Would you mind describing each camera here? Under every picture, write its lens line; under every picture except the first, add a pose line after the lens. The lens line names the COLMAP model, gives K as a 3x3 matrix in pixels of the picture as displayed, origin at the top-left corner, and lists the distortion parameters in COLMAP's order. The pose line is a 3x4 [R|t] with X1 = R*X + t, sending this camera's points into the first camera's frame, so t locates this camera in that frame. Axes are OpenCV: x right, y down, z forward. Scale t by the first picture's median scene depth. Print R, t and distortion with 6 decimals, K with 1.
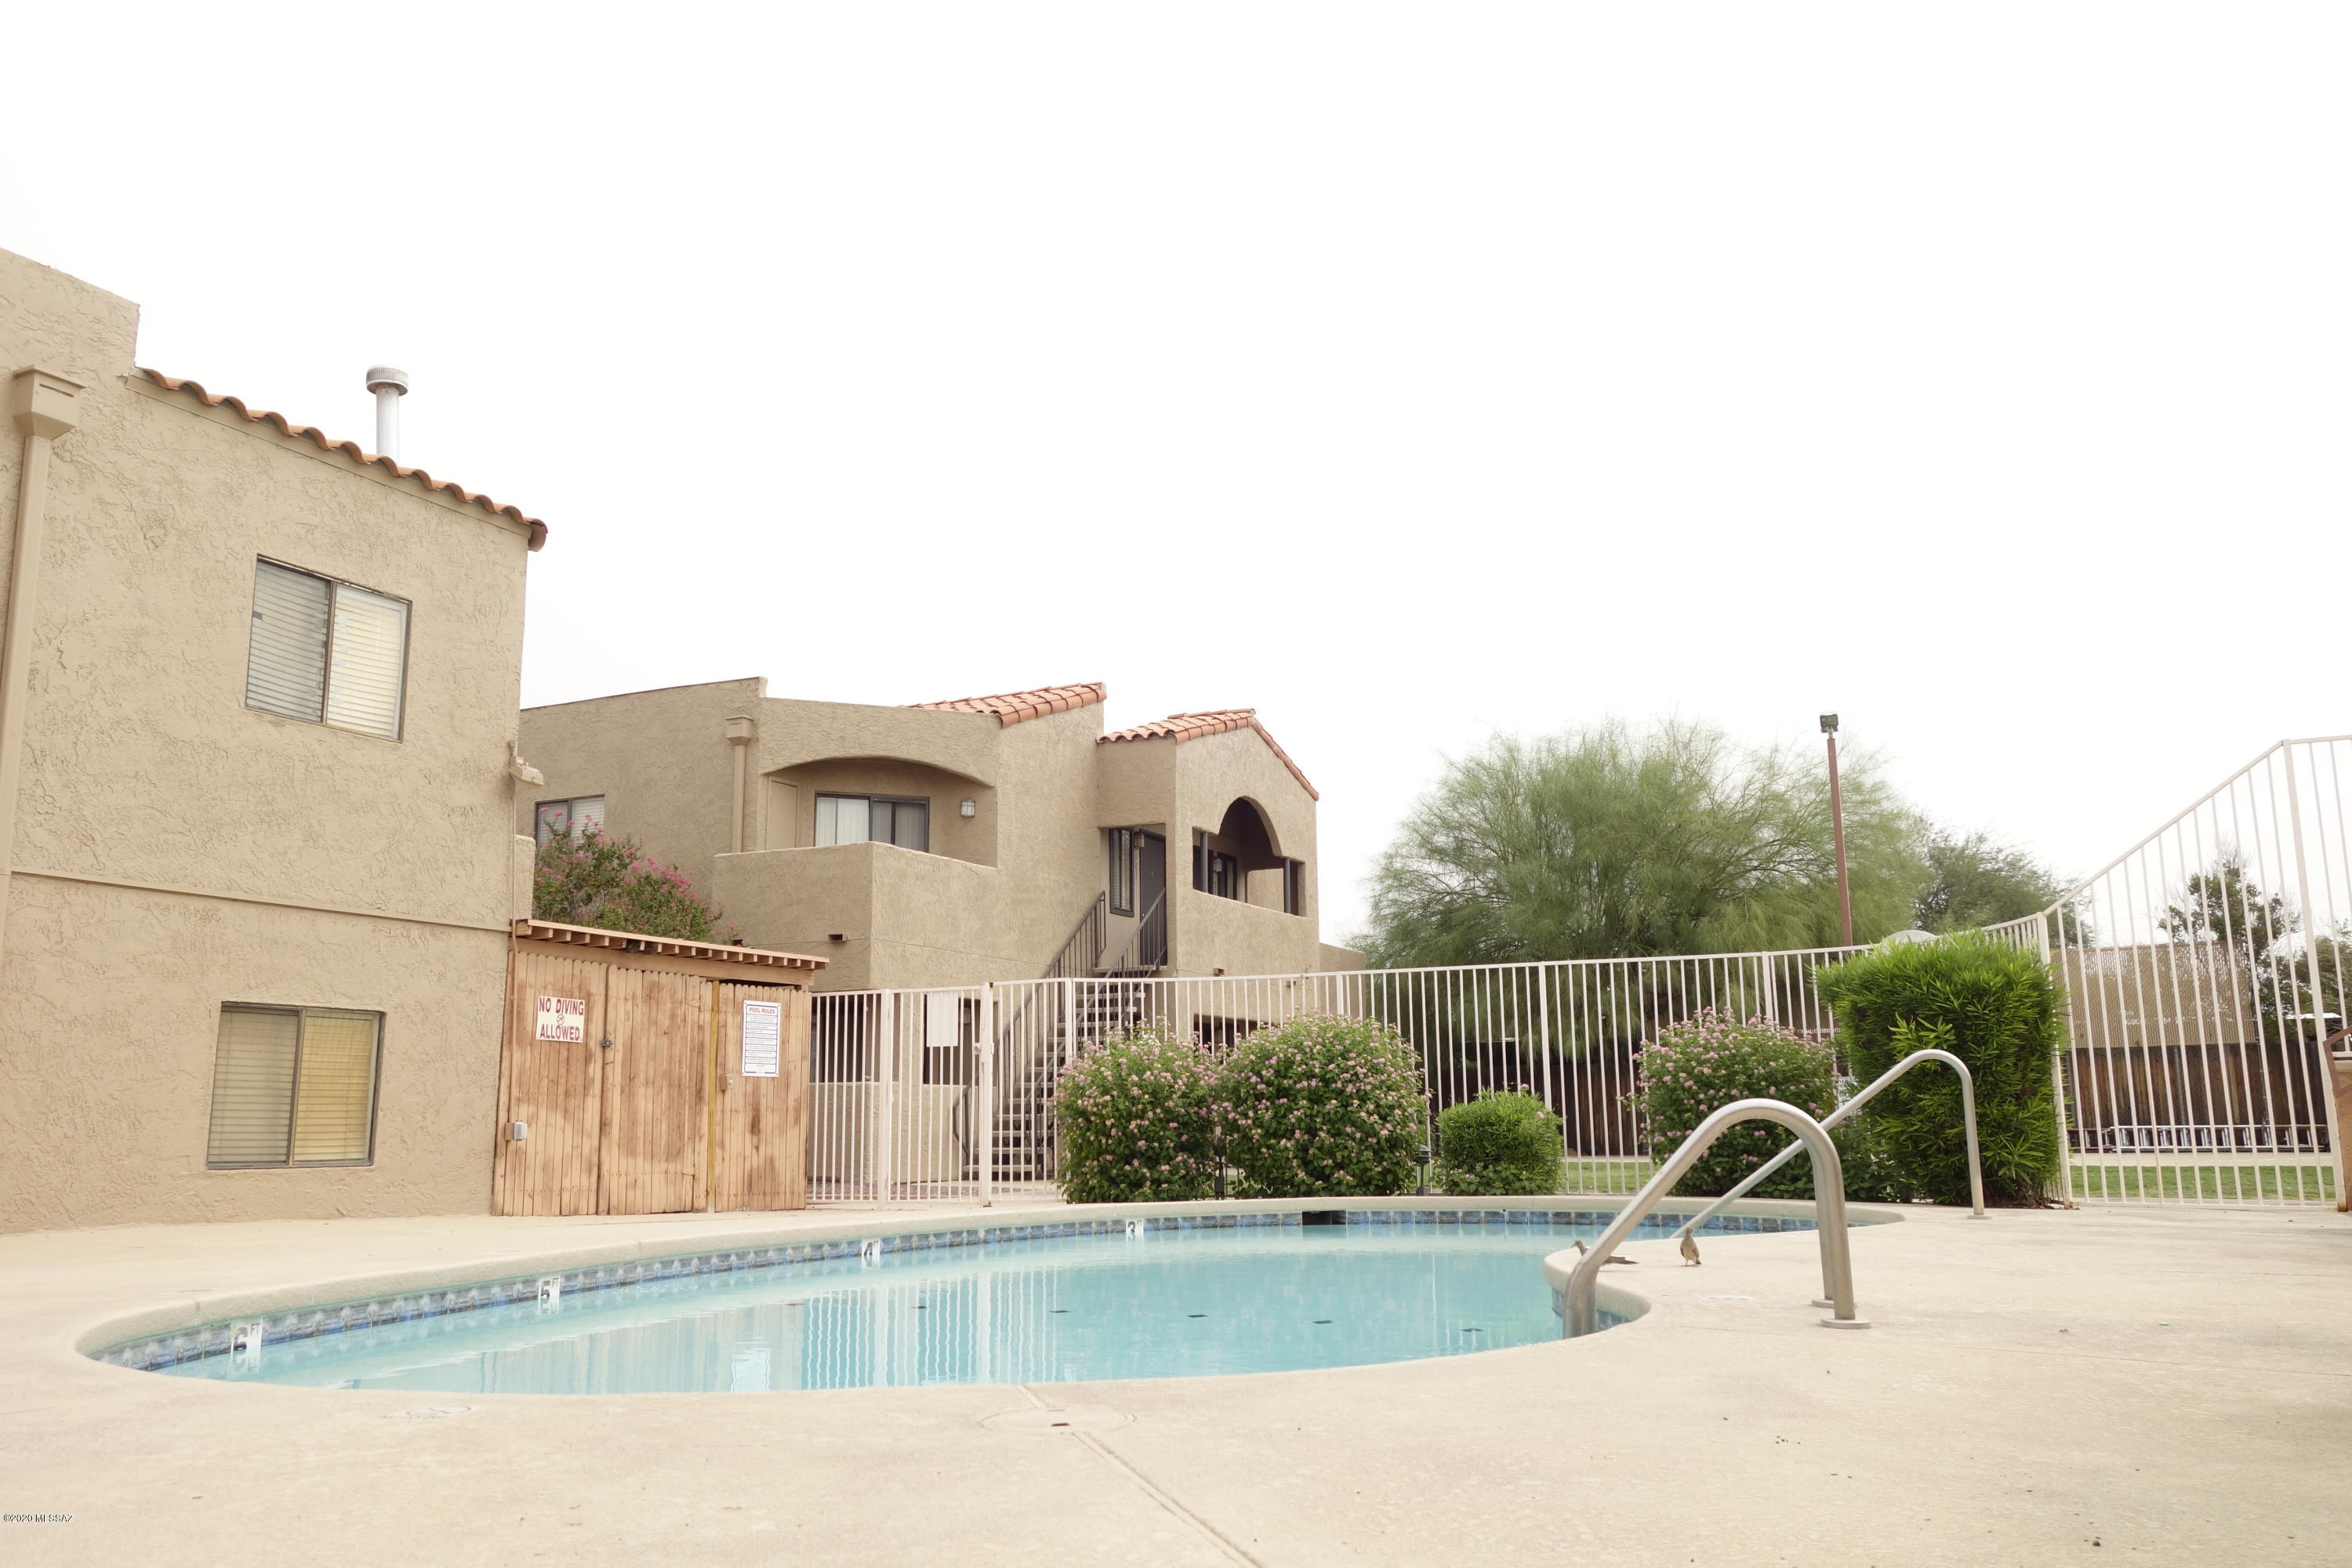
lens RADIAL K [[1840.1, 0, 1178.7], [0, 1840.1, 796.6], [0, 0, 1]] dist [-0.004721, -0.004264]
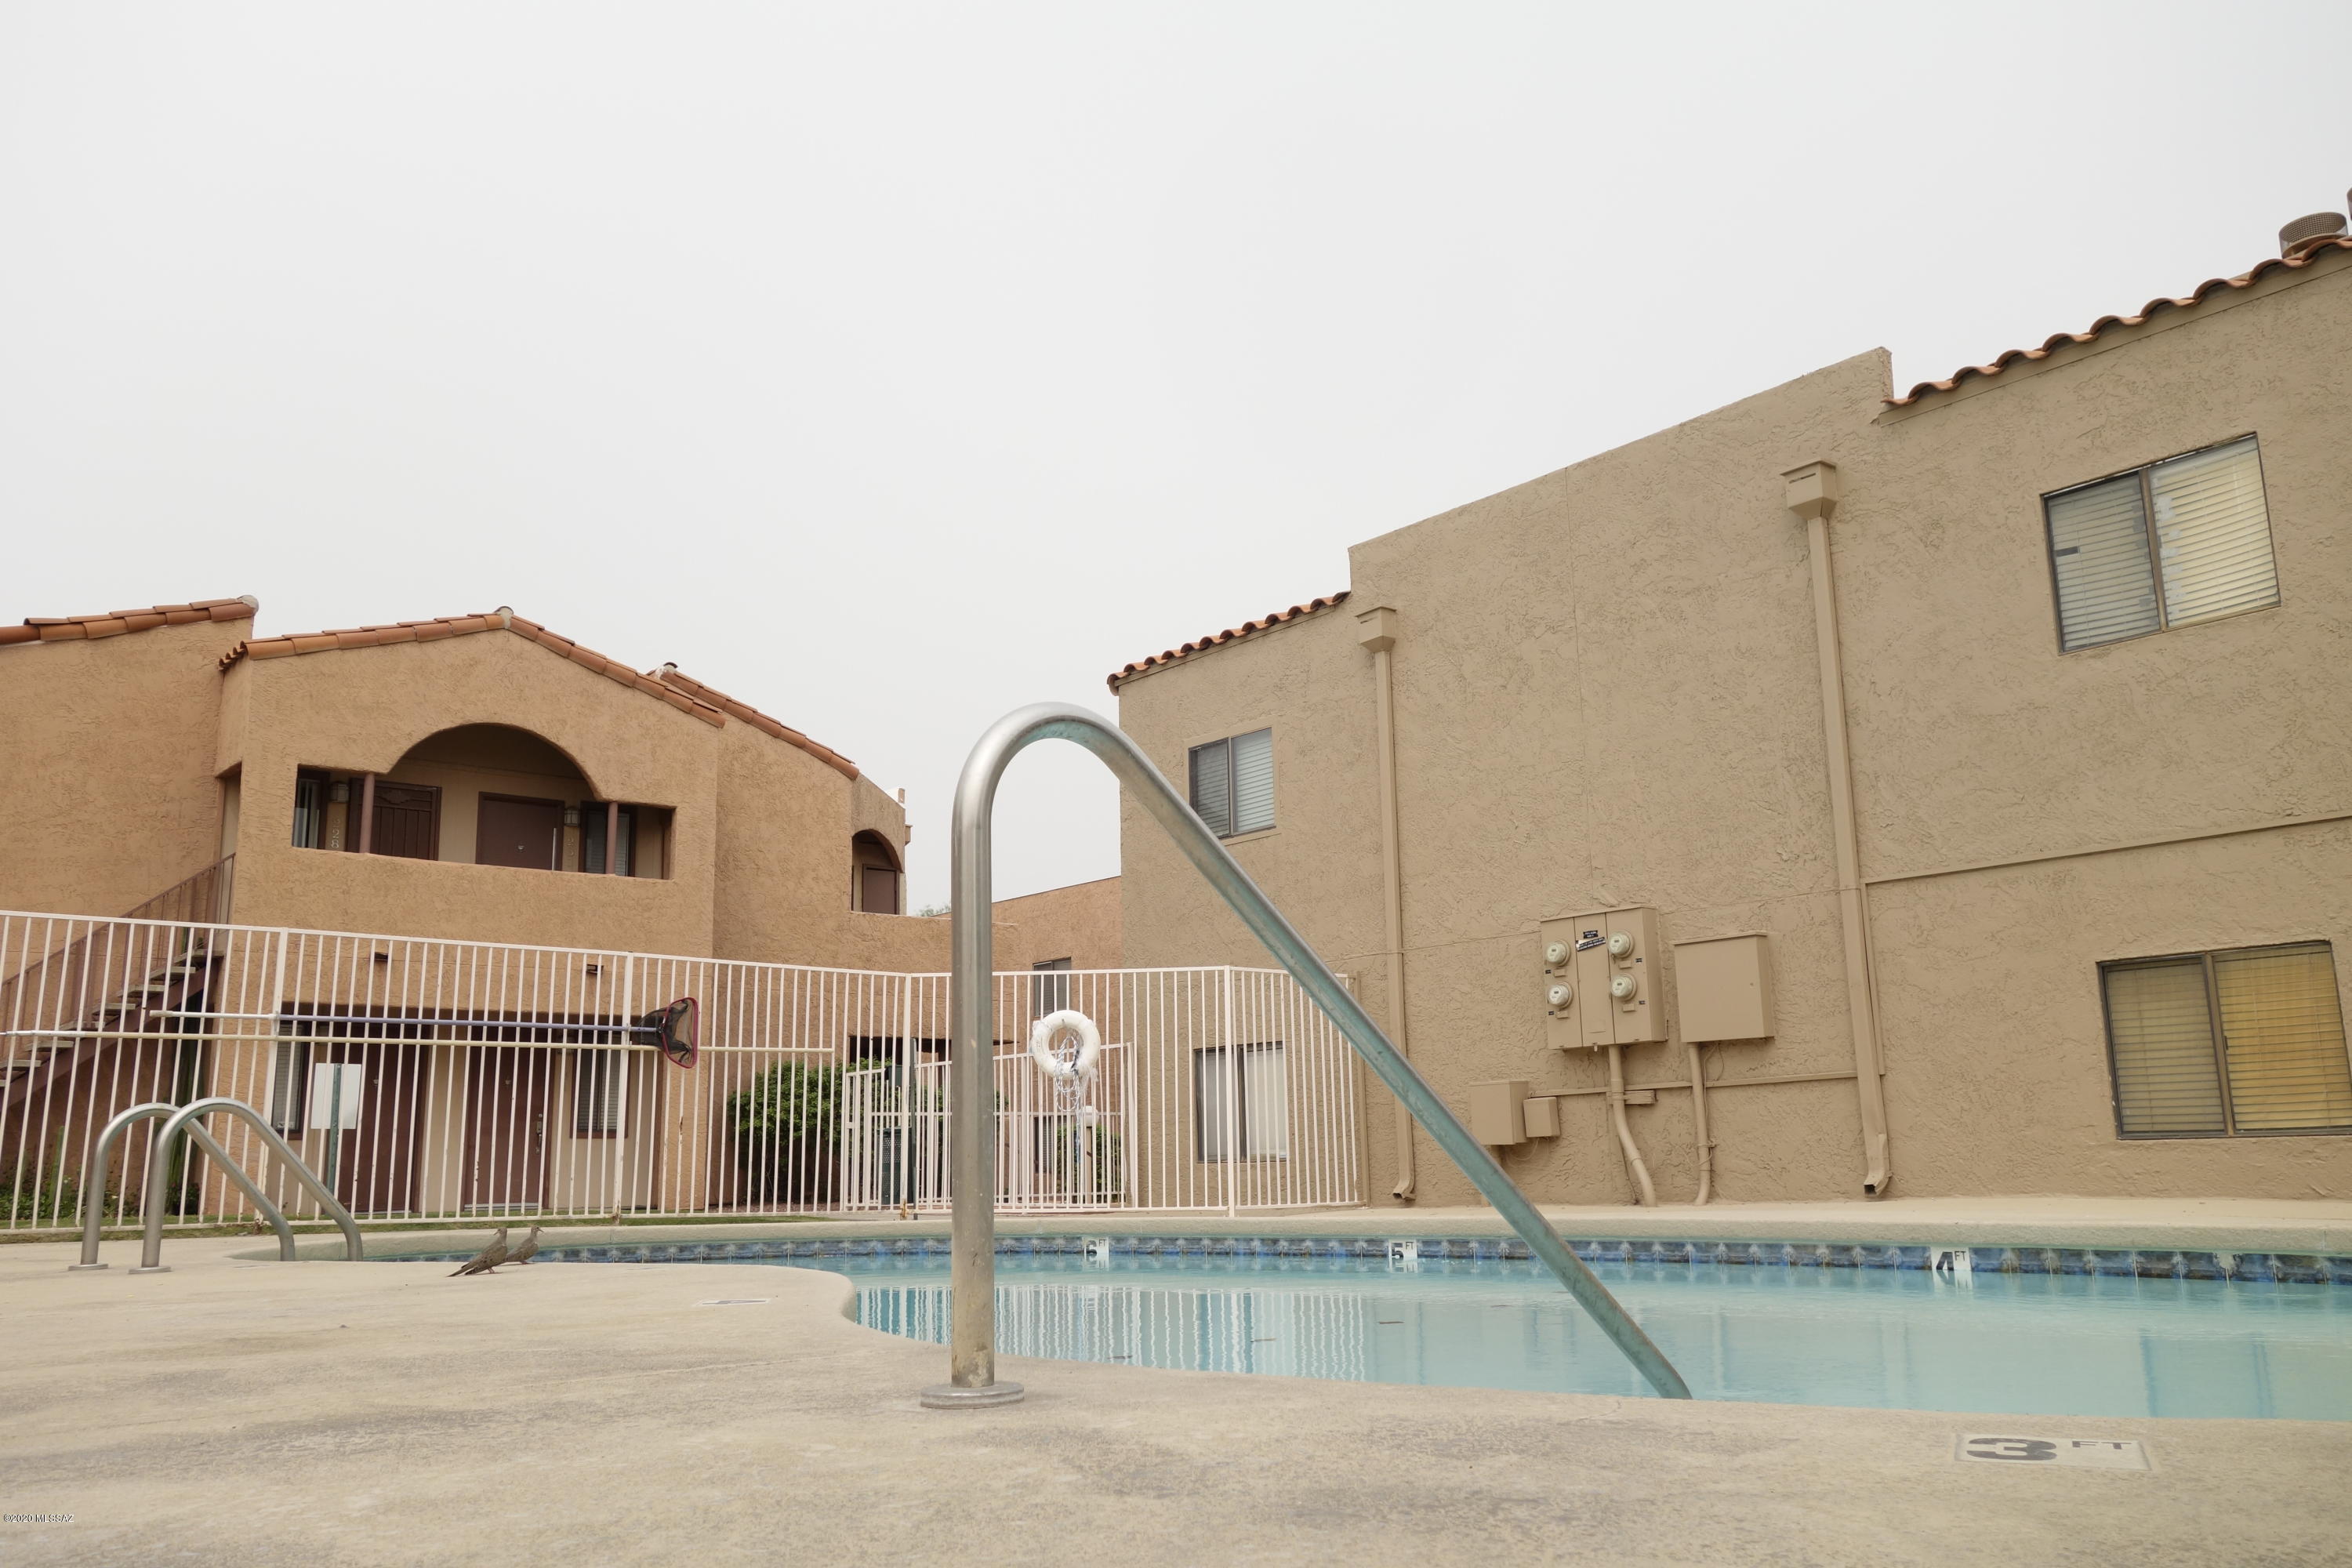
lens RADIAL K [[1840.1, 0, 1178.7], [0, 1840.1, 796.6], [0, 0, 1]] dist [-0.004721, -0.004264]
pose [[-0.412659, -0.162130, -0.896340, 0.493052], [0.185357, 0.948496, -0.256900, 0.171756], [0.891827, -0.272155, -0.361354, 0.871947]]
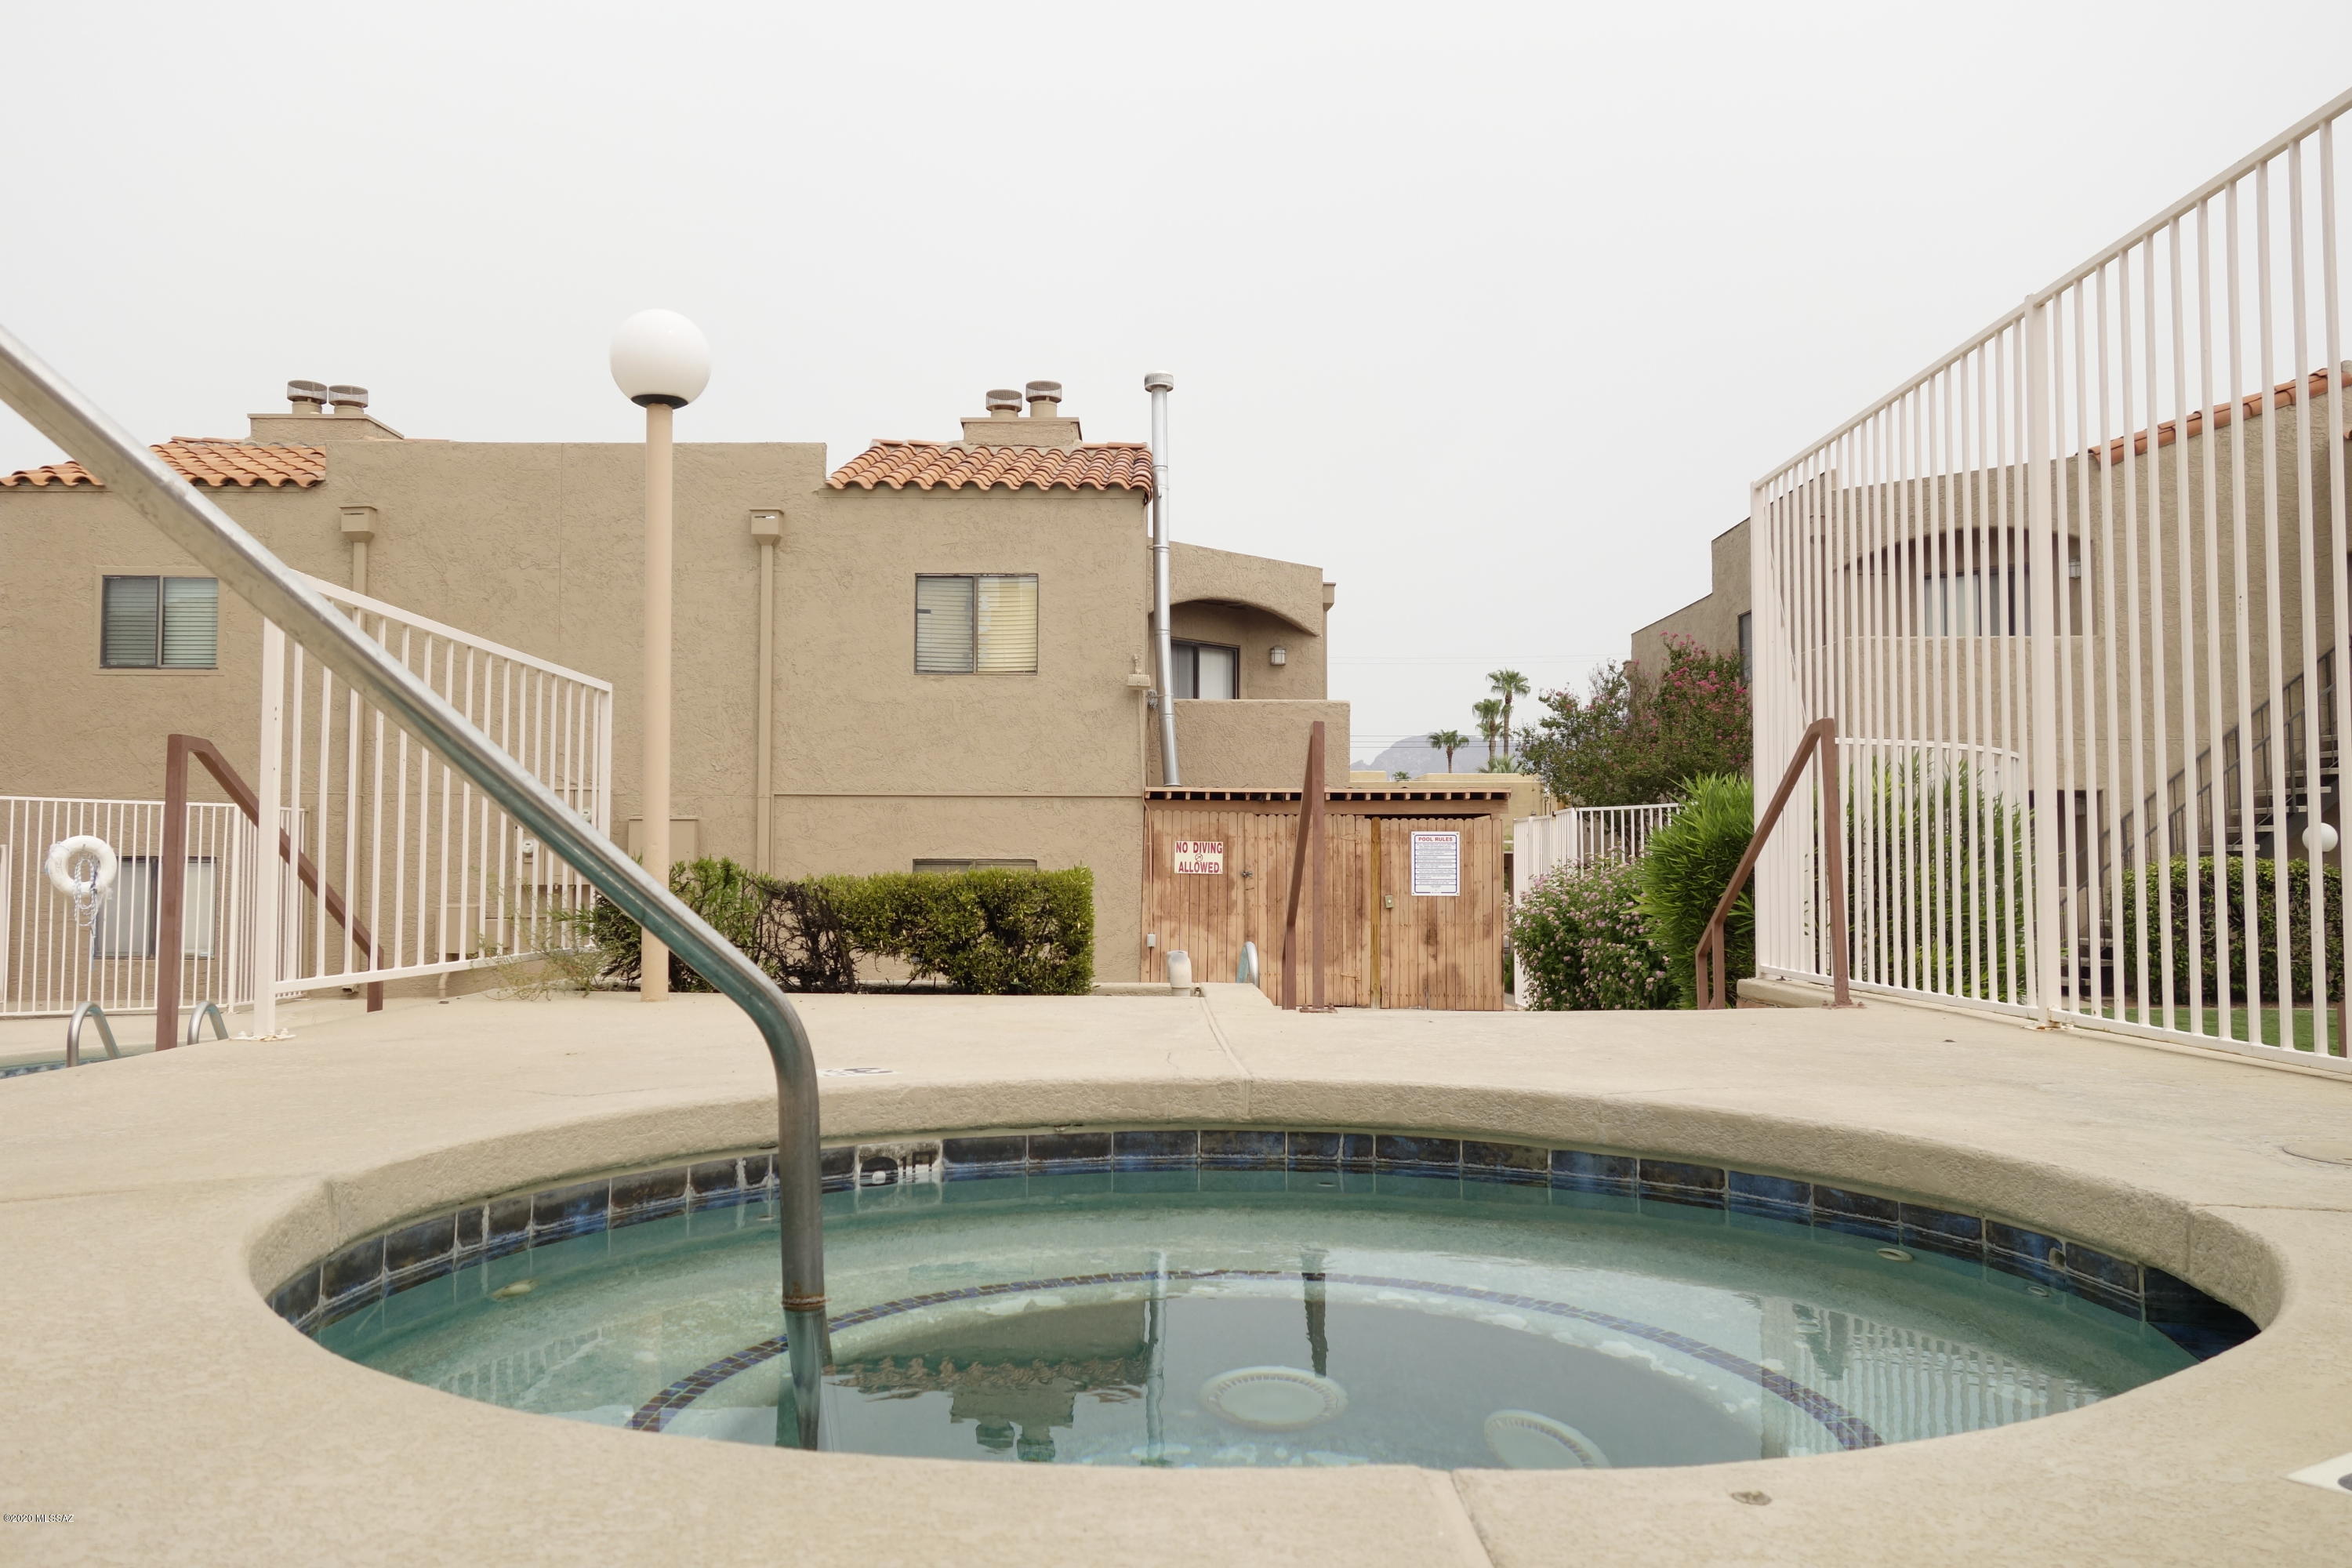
lens RADIAL K [[1840.1, 0, 1178.7], [0, 1840.1, 796.6], [0, 0, 1]] dist [-0.004721, -0.004264]
pose [[0.446815, -0.027921, -0.894191, 0.956753], [0.151307, 0.987472, 0.044772, 0.018222], [0.881739, -0.155302, 0.445442, 0.454983]]
